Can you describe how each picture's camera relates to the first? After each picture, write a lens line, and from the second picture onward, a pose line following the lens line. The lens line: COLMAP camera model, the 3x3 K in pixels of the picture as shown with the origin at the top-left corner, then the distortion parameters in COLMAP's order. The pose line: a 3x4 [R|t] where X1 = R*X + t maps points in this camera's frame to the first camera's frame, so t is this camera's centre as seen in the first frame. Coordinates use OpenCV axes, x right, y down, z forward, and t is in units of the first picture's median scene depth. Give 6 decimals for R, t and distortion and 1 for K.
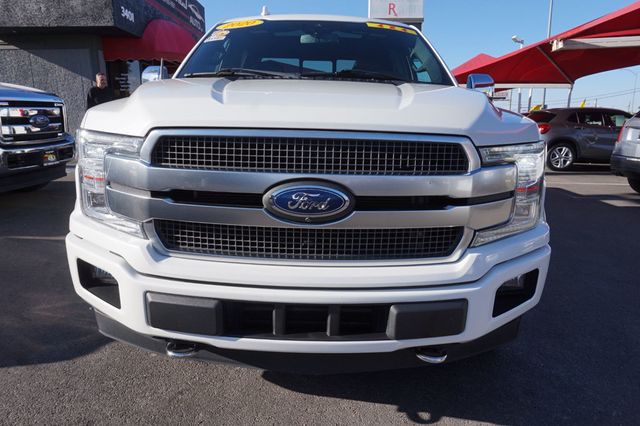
lens RADIAL K [[434.1, 0, 320.0], [0, 434.1, 213.0], [0, 0, 1]] dist [-0.000173, 0.006469]
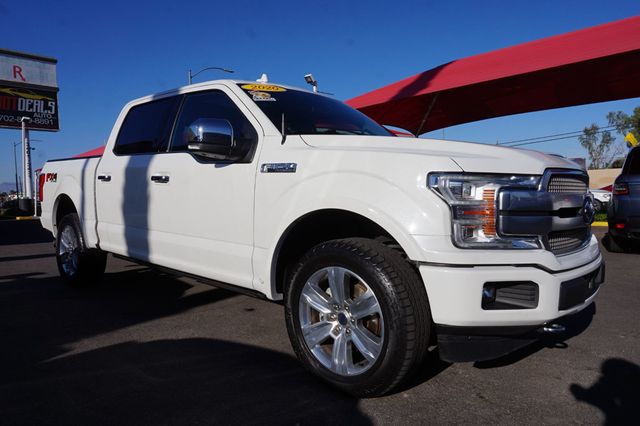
lens RADIAL K [[438.7, 0, 320.0], [0, 438.7, 213.0], [0, 0, 1]] dist [-0.011988, -0.001263]
pose [[0.653401, -0.060724, 0.754573, -1.572374], [0.187496, 0.978702, -0.083596, -0.055733], [-0.733426, 0.196101, 0.650870, 0.489802]]
